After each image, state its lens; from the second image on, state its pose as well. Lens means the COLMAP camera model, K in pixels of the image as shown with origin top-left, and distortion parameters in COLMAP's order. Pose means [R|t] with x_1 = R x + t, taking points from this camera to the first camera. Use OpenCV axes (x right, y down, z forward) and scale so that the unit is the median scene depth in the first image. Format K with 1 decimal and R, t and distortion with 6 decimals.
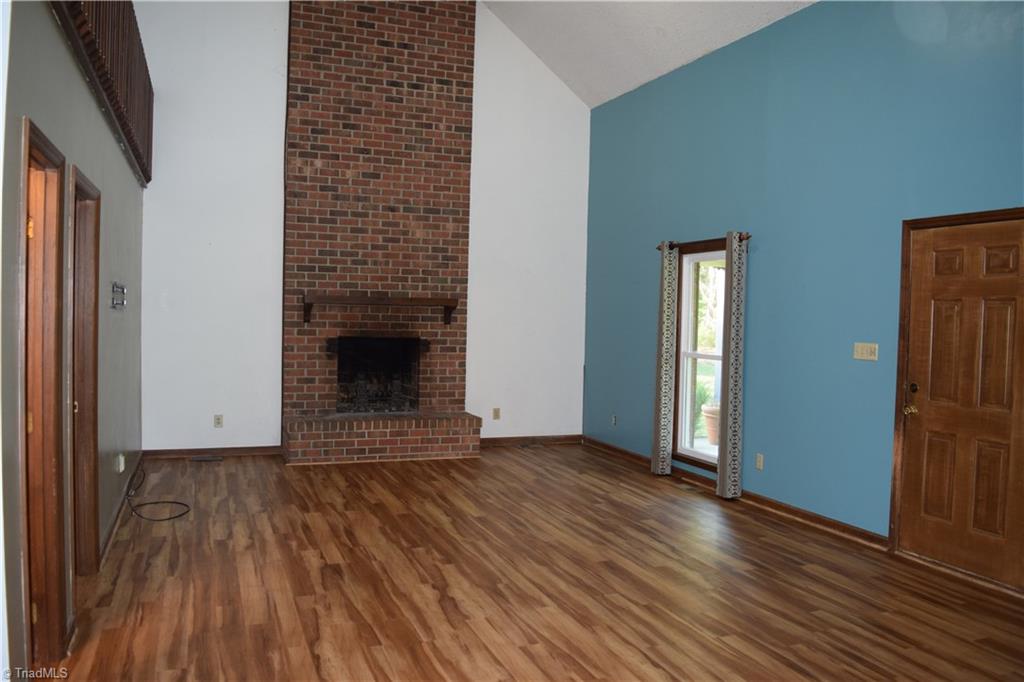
lens RADIAL K [[801.8, 0, 515.0], [0, 801.8, 343.0], [0, 0, 1]] dist [-0.096199, 0.024745]
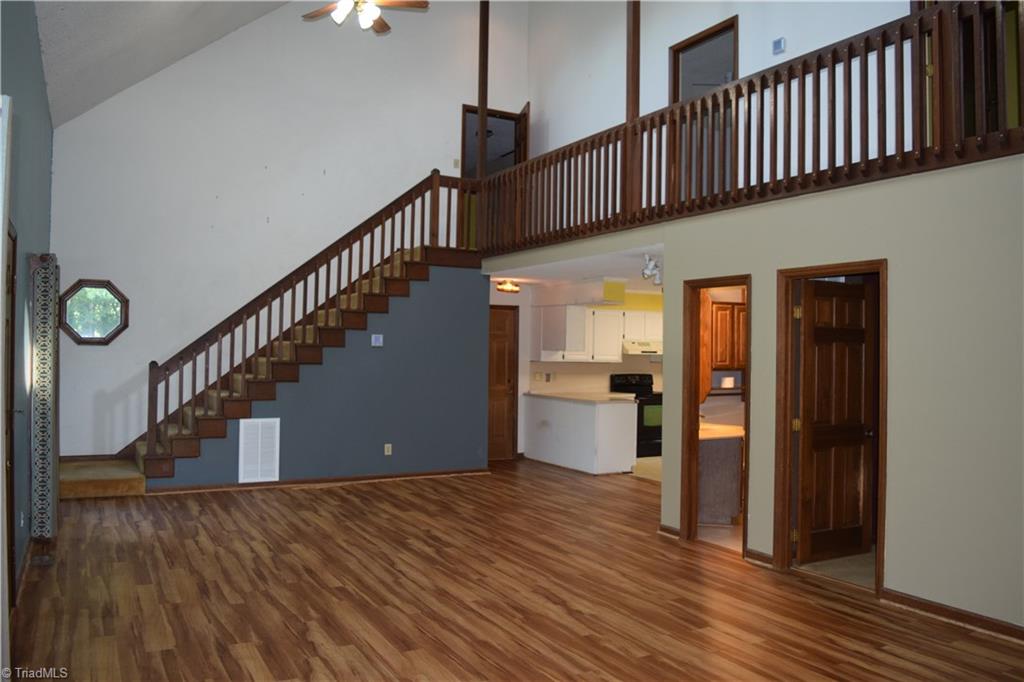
lens RADIAL K [[801.8, 0, 515.0], [0, 801.8, 343.0], [0, 0, 1]] dist [-0.096199, 0.024745]
pose [[-0.990423, -0.037675, -0.132828, 0.075434], [-0.041530, 0.998789, 0.026373, -0.042810], [0.131673, 0.031637, -0.990788, 1.092926]]
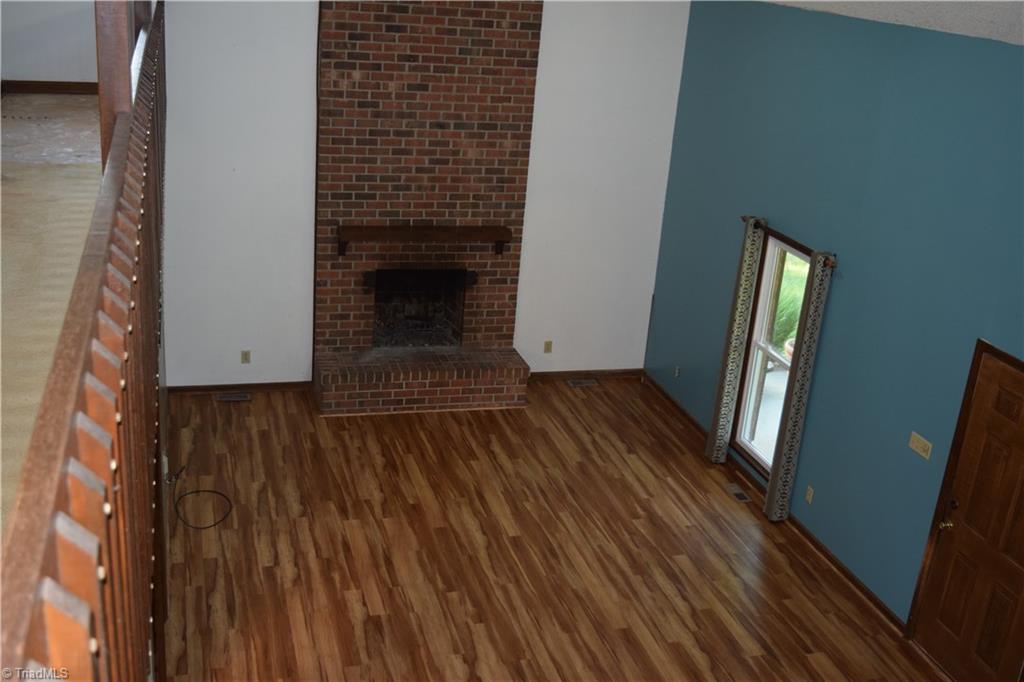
lens RADIAL K [[1085.8, 0, 512.0], [0, 1085.8, 341.0], [0, 0, 1]] dist [-0.064915, 0.011192]
pose [[0.994687, 0.082841, -0.061112, 0.011549], [-0.059910, 0.948599, 0.310758, -0.324058], [0.083714, -0.305446, 0.948522, -0.167399]]
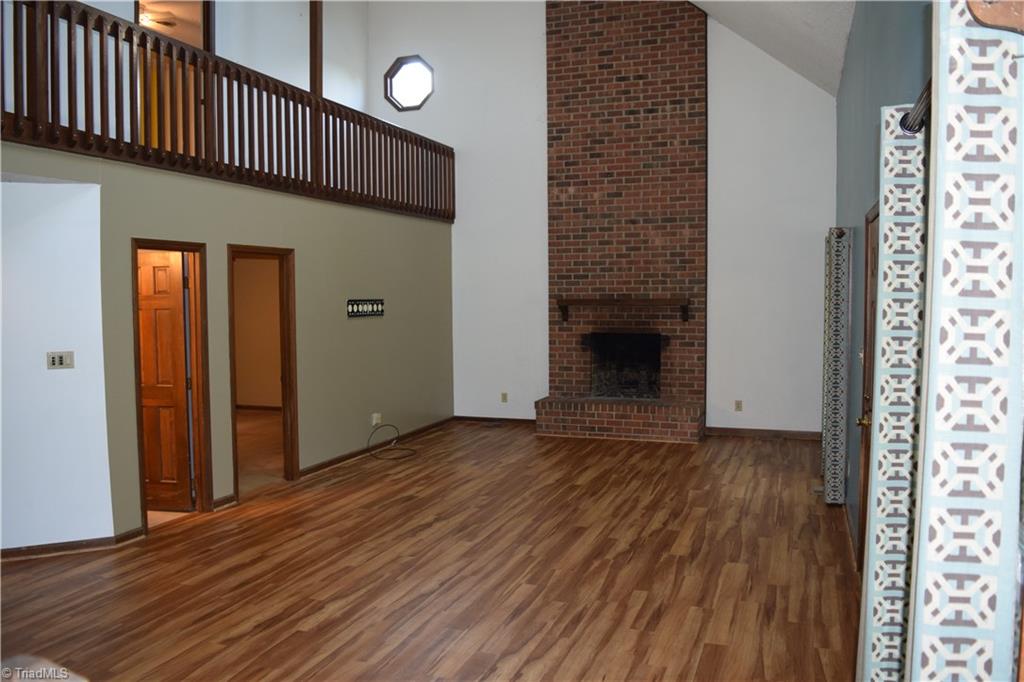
lens RADIAL K [[801.8, 0, 515.0], [0, 801.8, 343.0], [0, 0, 1]] dist [-0.096199, 0.024745]
pose [[0.751269, 0.012615, -0.659875, 0.494516], [-0.001598, 0.999849, 0.017295, -0.013345], [0.659994, -0.011939, 0.751176, 0.021876]]
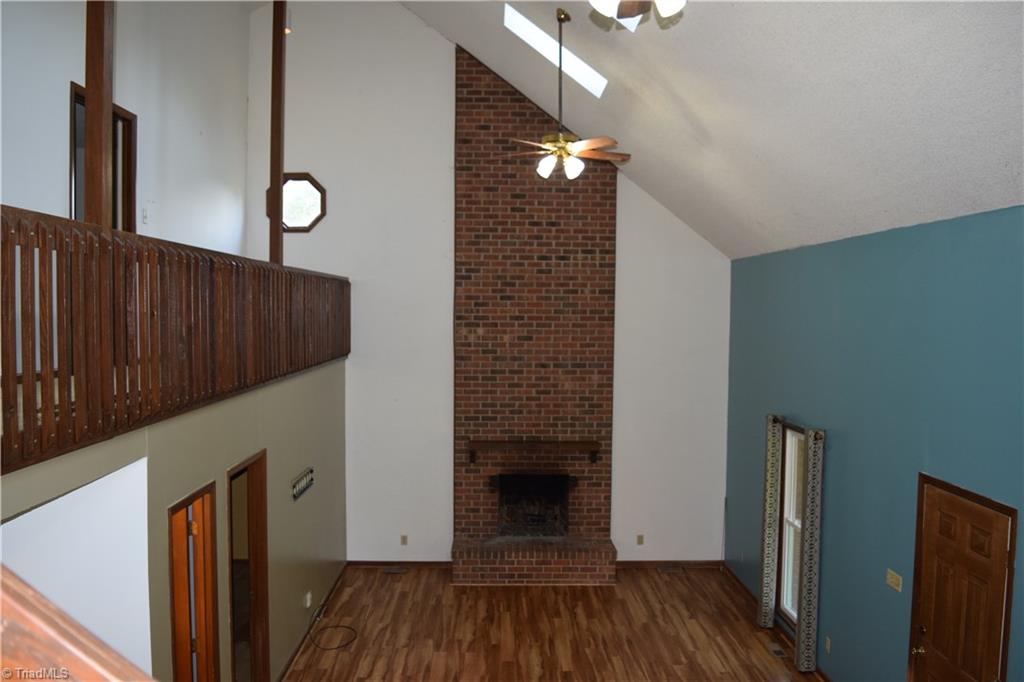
lens RADIAL K [[801.8, 0, 515.0], [0, 801.8, 343.0], [0, 0, 1]] dist [-0.096199, 0.024745]
pose [[0.940099, 0.000354, -0.340900, 0.212359], [-0.000711, 0.999999, -0.000921, -0.206394], [0.340900, 0.001108, 0.940099, -0.118456]]
